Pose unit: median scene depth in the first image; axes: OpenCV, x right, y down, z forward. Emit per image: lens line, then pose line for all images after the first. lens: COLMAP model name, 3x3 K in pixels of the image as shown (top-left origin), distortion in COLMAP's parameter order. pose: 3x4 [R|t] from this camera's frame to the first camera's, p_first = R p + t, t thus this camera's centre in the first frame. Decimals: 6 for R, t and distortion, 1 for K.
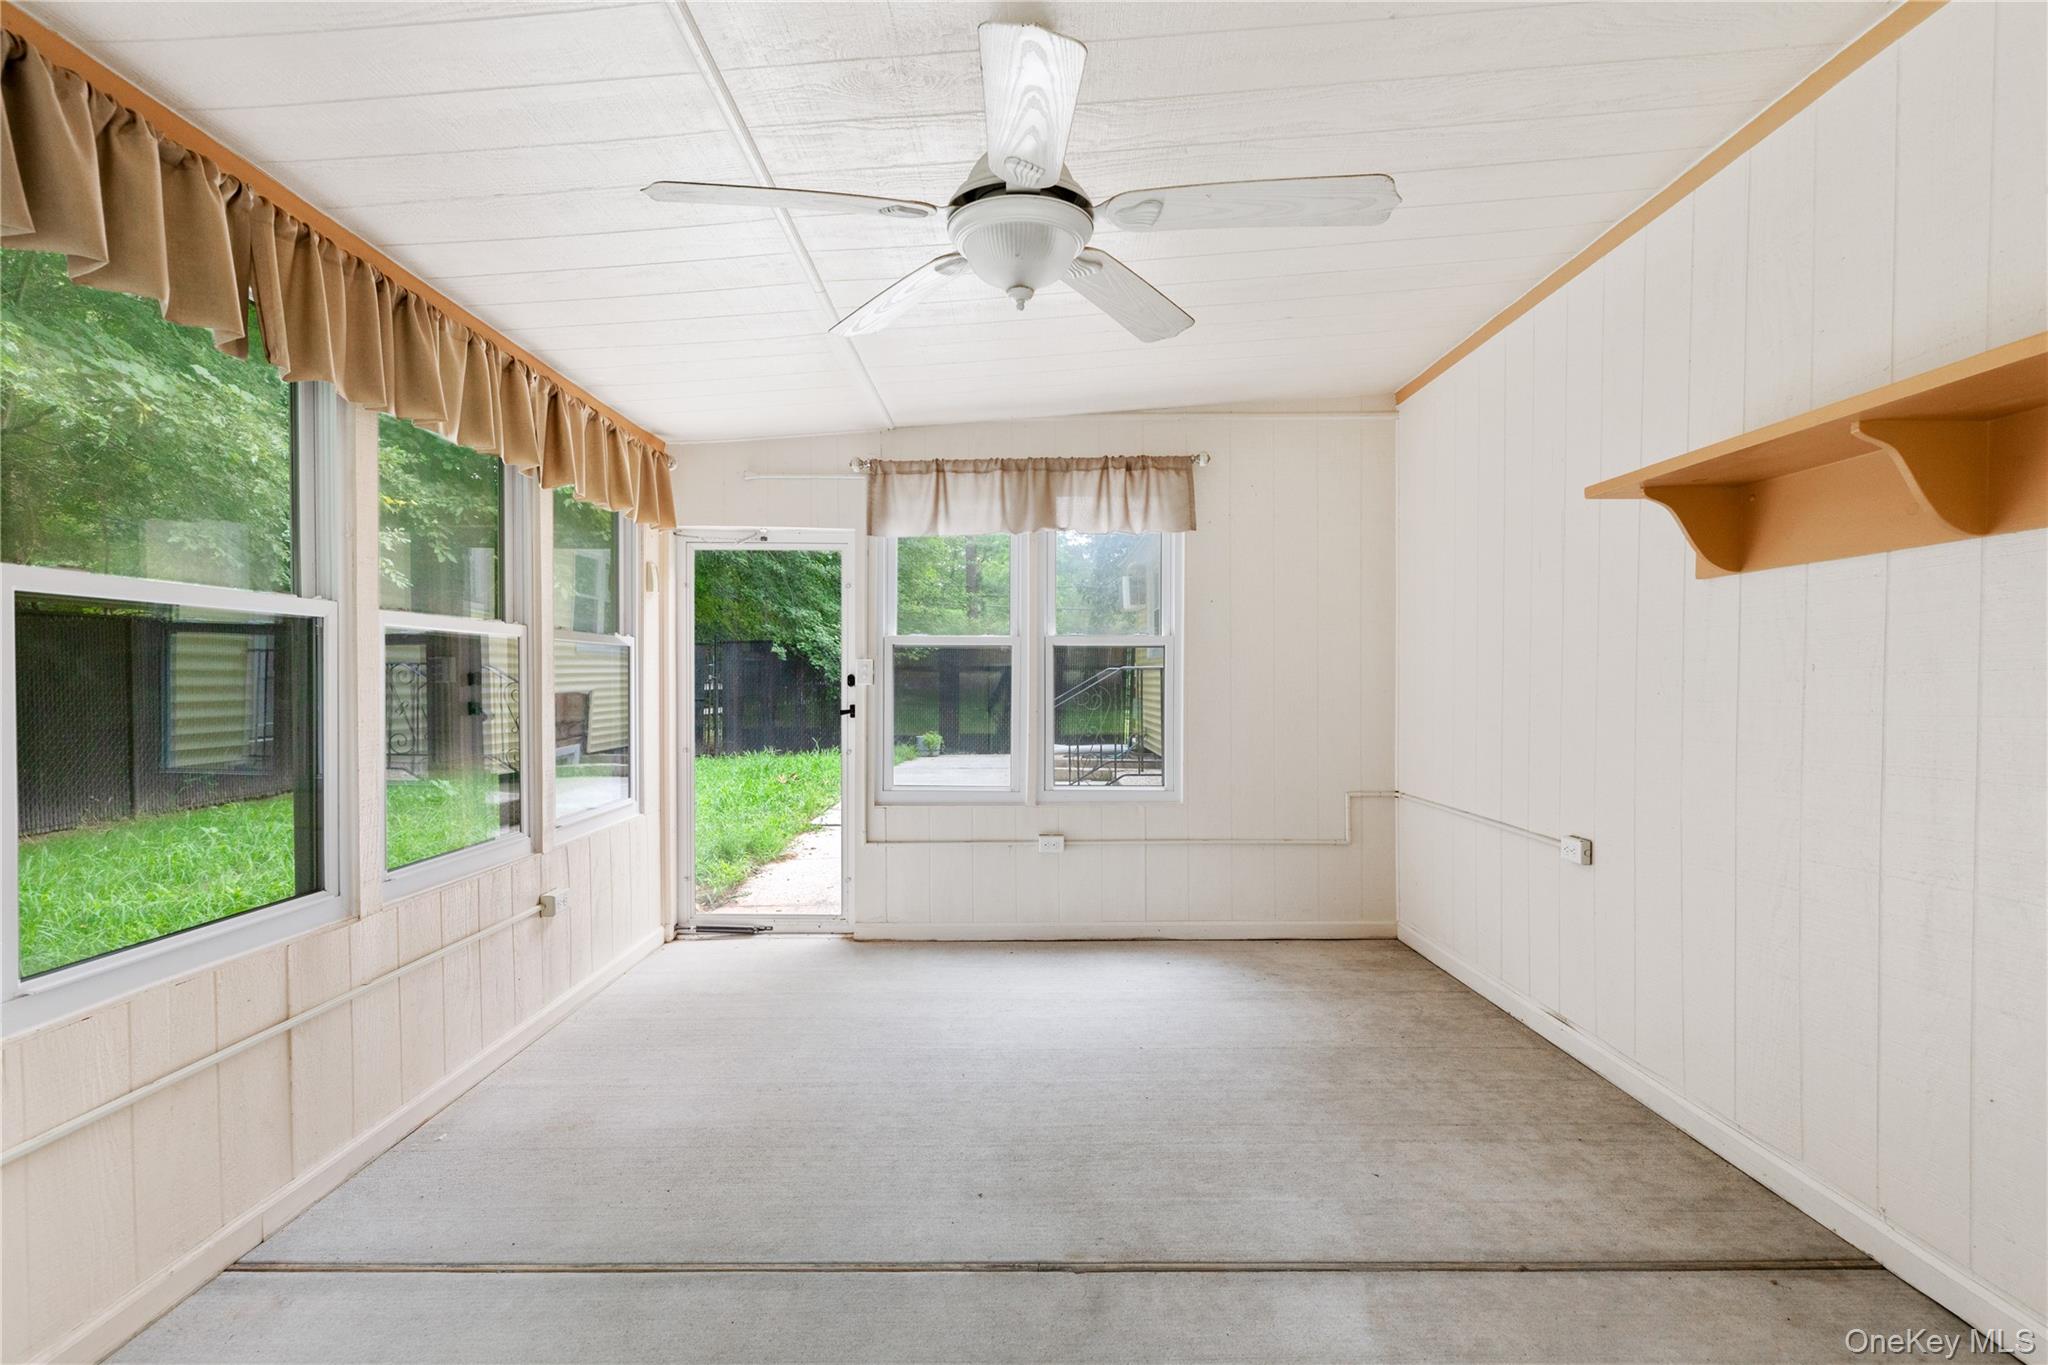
lens RADIAL K [[993.9, 0, 1039.8], [0, 993.9, 684.7], [0, 0, 1]] dist [-0.002122, -0.000390]
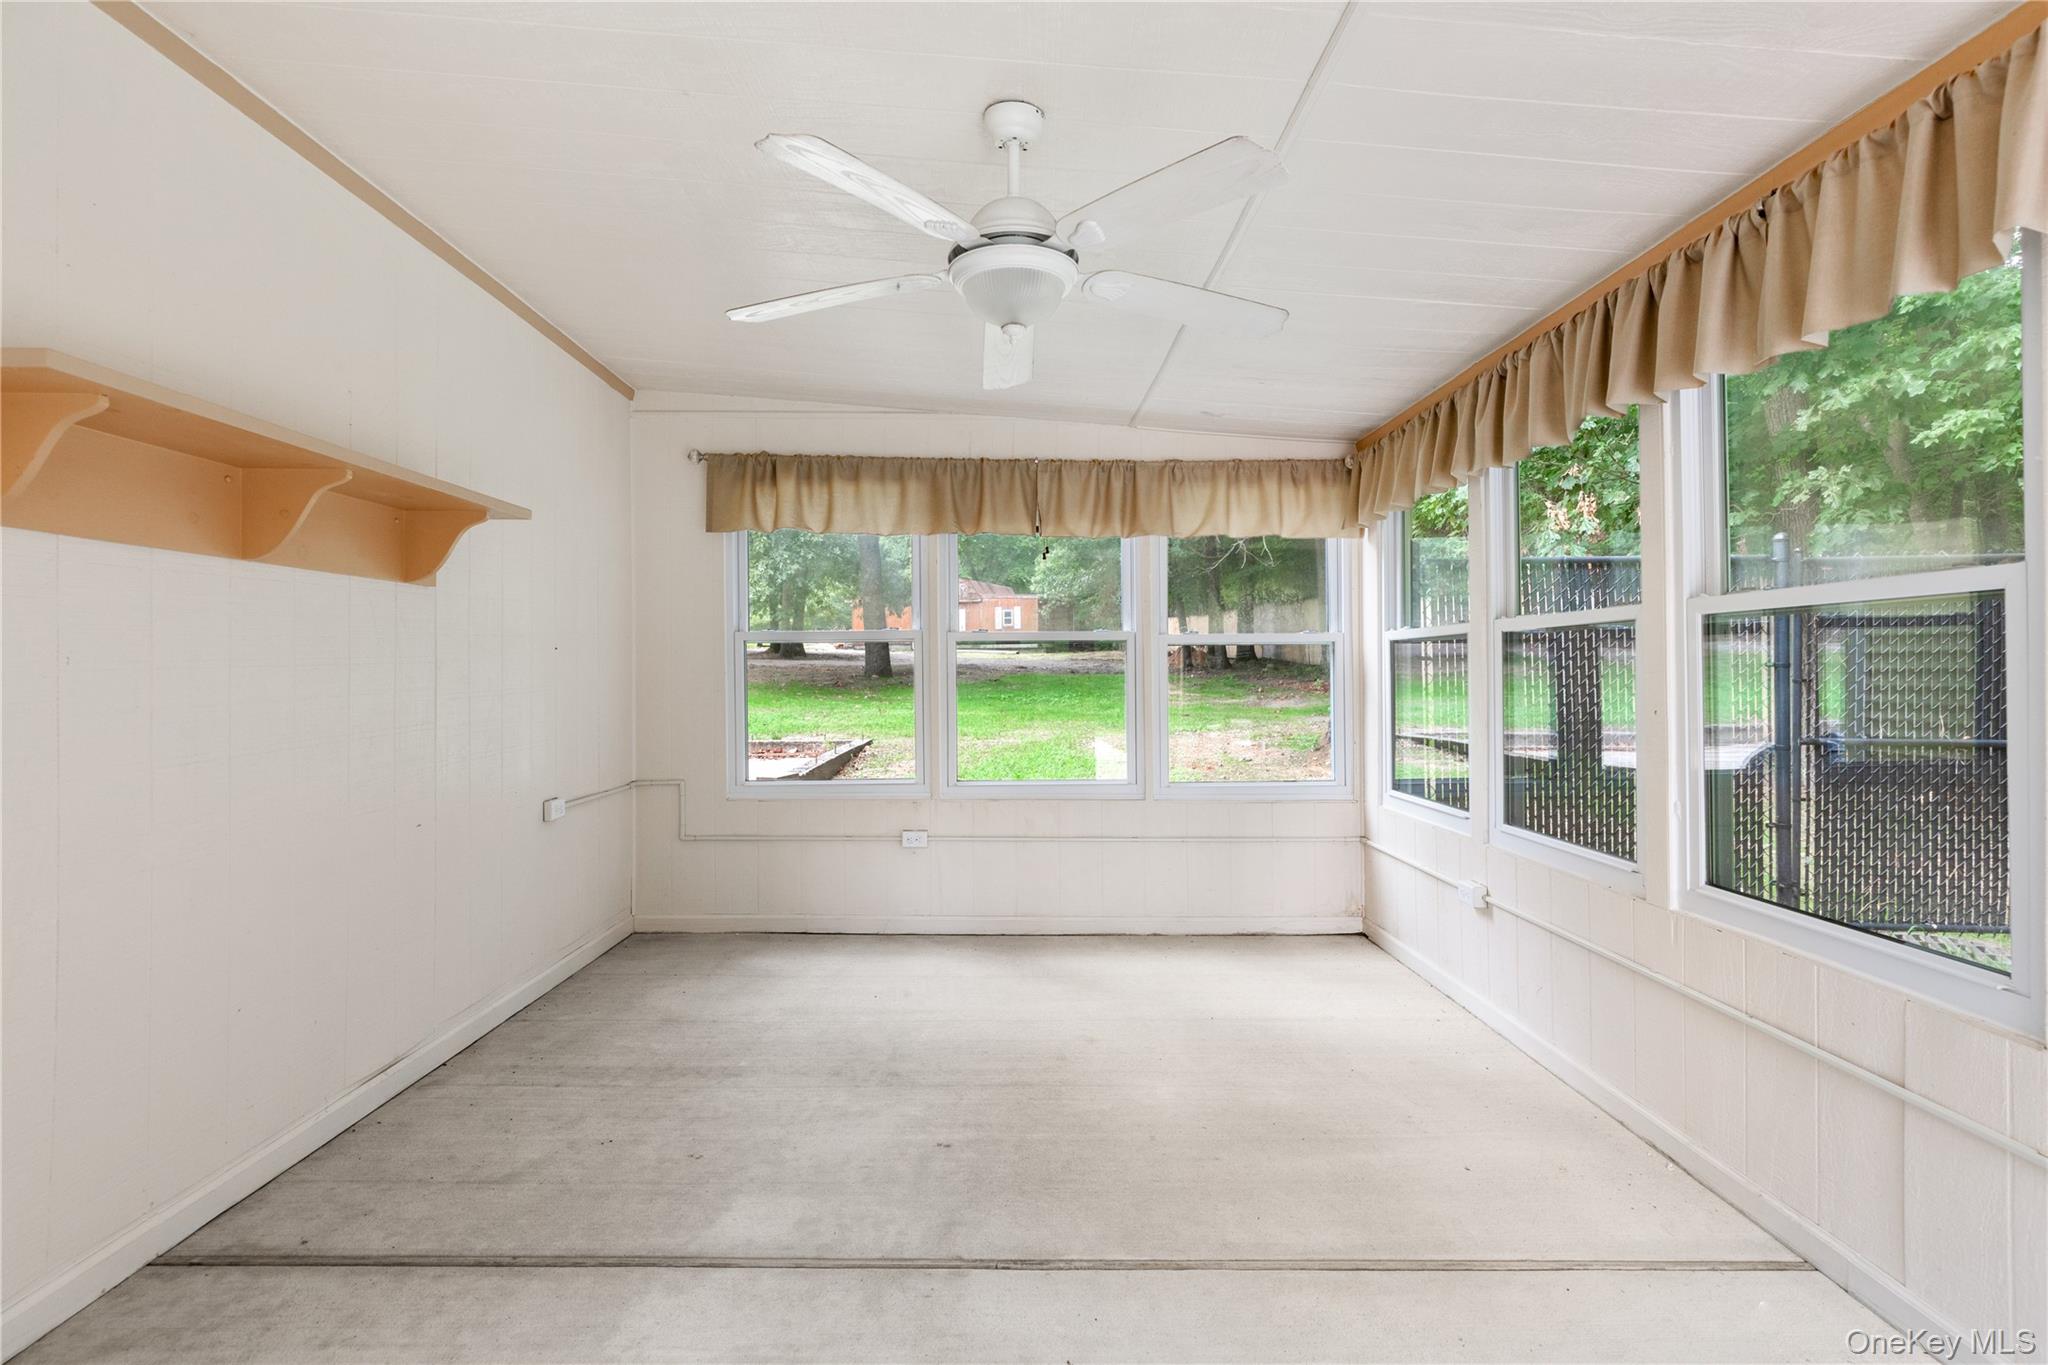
lens RADIAL K [[974.1, 0, 1028.9], [0, 974.1, 670.3], [0, 0, 1]] dist [-0.024220, 0.000344]
pose [[-0.999986, 0.000041, 0.005224, -0.039101], [0.000024, 0.999995, -0.003270, -0.006472], [-0.005224, -0.003270, -0.999981, 2.003357]]
